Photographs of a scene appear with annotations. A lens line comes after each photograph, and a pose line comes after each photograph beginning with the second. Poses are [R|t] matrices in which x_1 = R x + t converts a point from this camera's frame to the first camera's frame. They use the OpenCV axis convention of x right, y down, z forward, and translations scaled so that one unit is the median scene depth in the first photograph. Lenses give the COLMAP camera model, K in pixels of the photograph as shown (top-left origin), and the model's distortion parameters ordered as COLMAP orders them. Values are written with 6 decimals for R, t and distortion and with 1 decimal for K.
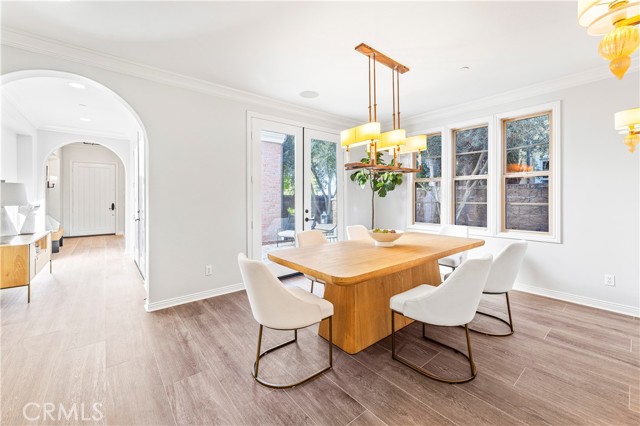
lens RADIAL K [[258.9, 0, 317.5], [0, 258.9, 203.9], [0, 0, 1]] dist [0.001270, 0.000133]
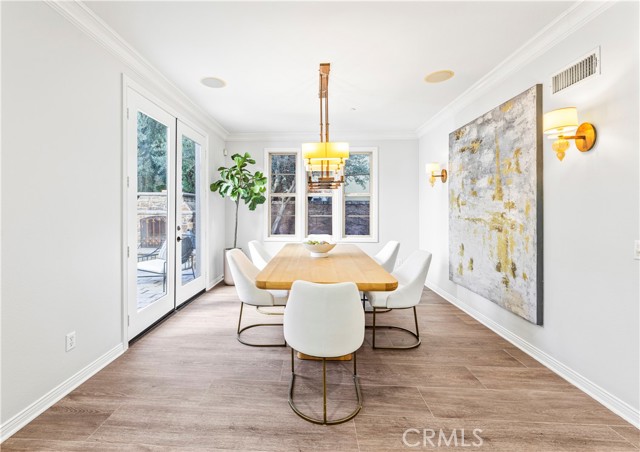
lens RADIAL K [[268.3, 0, 320.1], [0, 268.3, 215.6], [0, 0, 1]] dist [0.000783, 0.000087]
pose [[0.681175, -0.006215, 0.732094, -0.536245], [0.011539, 0.999931, -0.002247, -0.002653], [-0.732030, 0.009979, 0.681200, 0.246260]]
